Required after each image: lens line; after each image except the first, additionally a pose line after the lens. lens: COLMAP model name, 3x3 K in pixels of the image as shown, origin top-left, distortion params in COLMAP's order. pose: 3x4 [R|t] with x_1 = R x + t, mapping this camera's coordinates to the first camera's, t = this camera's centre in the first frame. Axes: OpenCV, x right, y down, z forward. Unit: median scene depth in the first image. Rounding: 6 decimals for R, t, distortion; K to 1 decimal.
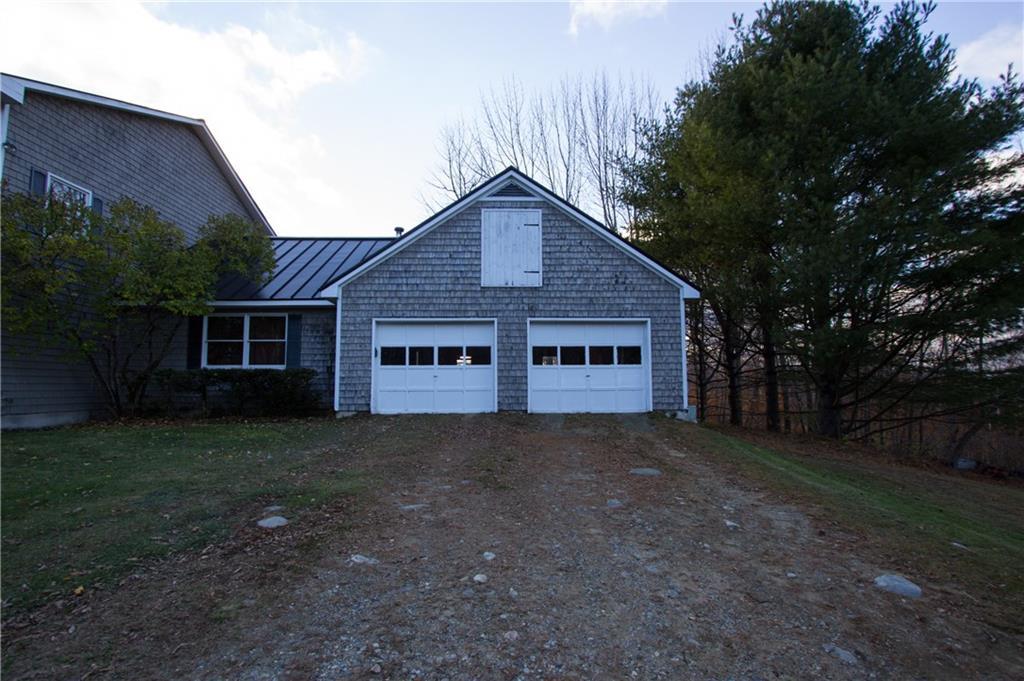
lens RADIAL K [[480.8, 0, 508.0], [0, 480.8, 344.2], [0, 0, 1]] dist [-0.016672, 0.002846]
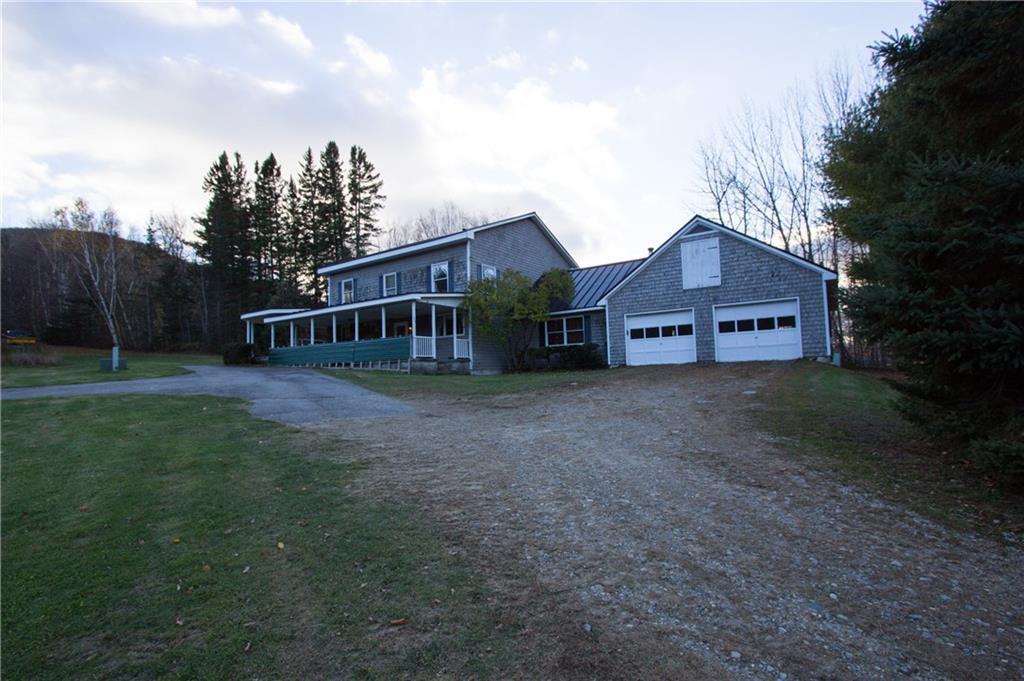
lens RADIAL K [[480.8, 0, 516.7], [0, 480.8, 346.9], [0, 0, 1]] dist [-0.016672, 0.002846]
pose [[0.819202, -0.055921, -0.570773, 0.417840], [0.078232, 0.996828, 0.014620, 0.011856], [0.568144, -0.056629, 0.820978, -0.742791]]
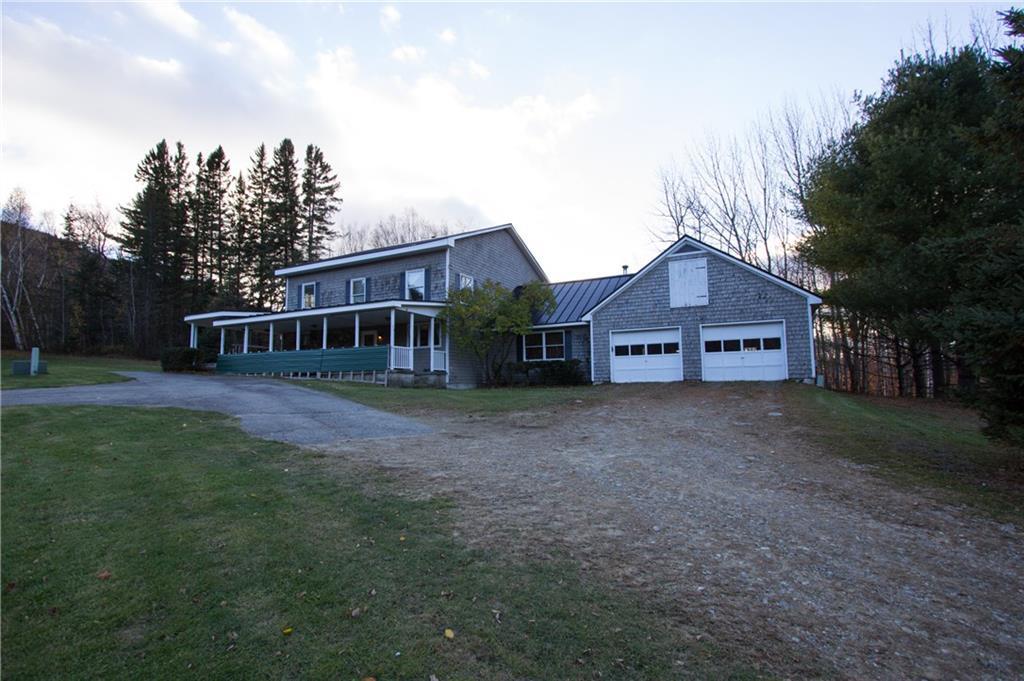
lens RADIAL K [[480.8, 0, 513.6], [0, 480.8, 342.1], [0, 0, 1]] dist [-0.016672, 0.002846]
pose [[0.882589, -0.050642, -0.467411, 0.241404], [0.048551, 0.998684, -0.016527, 0.002651], [0.467633, -0.008107, 0.883886, -0.763901]]
